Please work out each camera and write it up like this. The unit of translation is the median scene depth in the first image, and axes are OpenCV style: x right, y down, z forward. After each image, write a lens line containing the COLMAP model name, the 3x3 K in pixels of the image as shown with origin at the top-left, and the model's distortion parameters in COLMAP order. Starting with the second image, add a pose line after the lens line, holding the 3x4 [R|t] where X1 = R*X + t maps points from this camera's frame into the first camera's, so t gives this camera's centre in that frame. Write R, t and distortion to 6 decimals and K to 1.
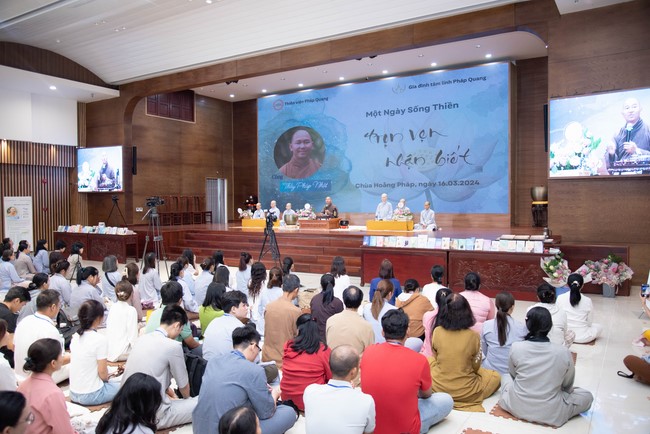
lens RADIAL K [[526.7, 0, 325.0], [0, 526.7, 217.0], [0, 0, 1]] dist [-0.000387, -0.000073]
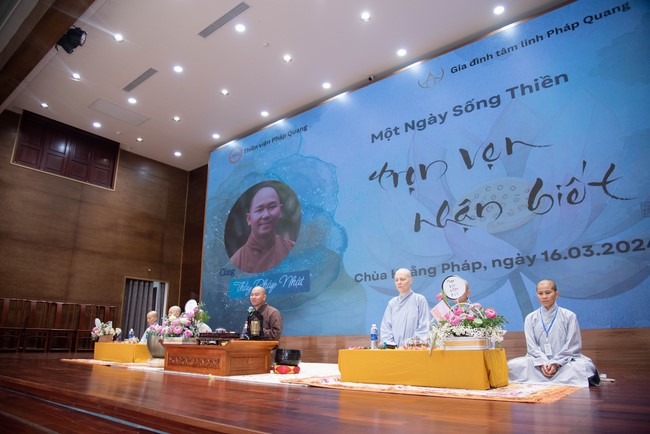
lens RADIAL K [[446.5, 0, 325.0], [0, 446.5, 217.0], [0, 0, 1]] dist [-0.088784, 0.002651]
pose [[0.992652, -0.024573, -0.118483, 0.080706], [-0.011319, 0.956014, -0.293102, 0.007310], [0.120473, 0.292290, 0.948711, 0.587992]]
